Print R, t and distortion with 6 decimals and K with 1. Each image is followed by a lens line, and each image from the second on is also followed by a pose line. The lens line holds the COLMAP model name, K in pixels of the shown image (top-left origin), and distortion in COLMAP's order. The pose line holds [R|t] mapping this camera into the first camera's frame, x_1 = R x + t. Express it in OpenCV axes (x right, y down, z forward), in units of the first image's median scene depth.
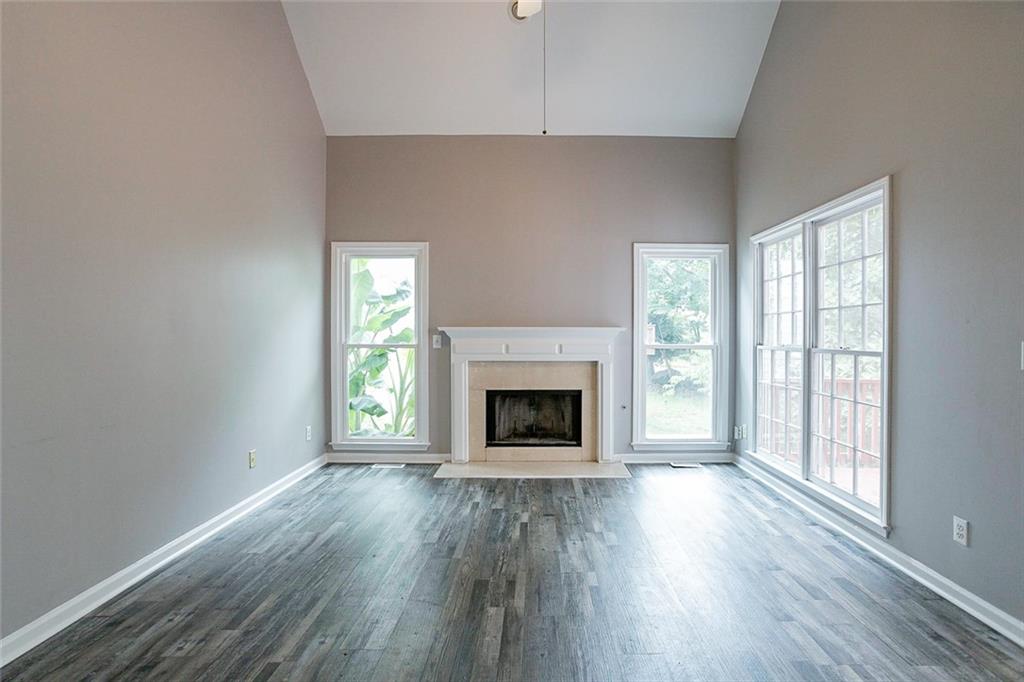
lens RADIAL K [[534.9, 0, 515.1], [0, 534.9, 339.9], [0, 0, 1]] dist [-0.000889, 0.006150]
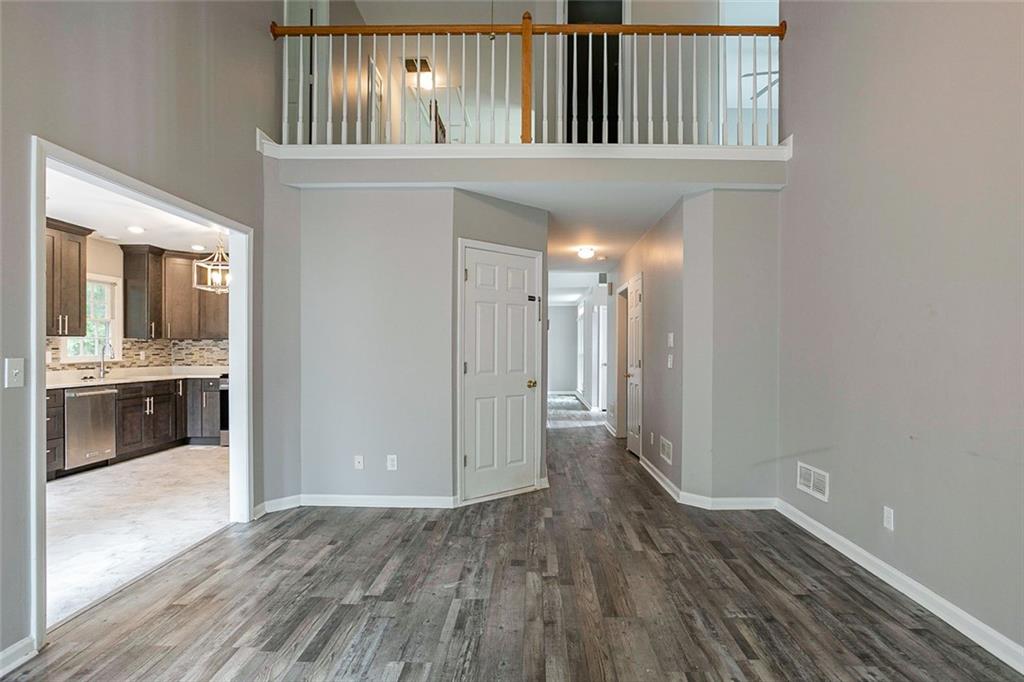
lens RADIAL K [[534.9, 0, 518.9], [0, 534.9, 348.6], [0, 0, 1]] dist [-0.000889, 0.006150]
pose [[-0.999957, -0.003599, -0.008530, 0.032116], [-0.003625, 0.999989, 0.003111, -0.020541], [0.008518, 0.003142, -0.999959, 2.015447]]
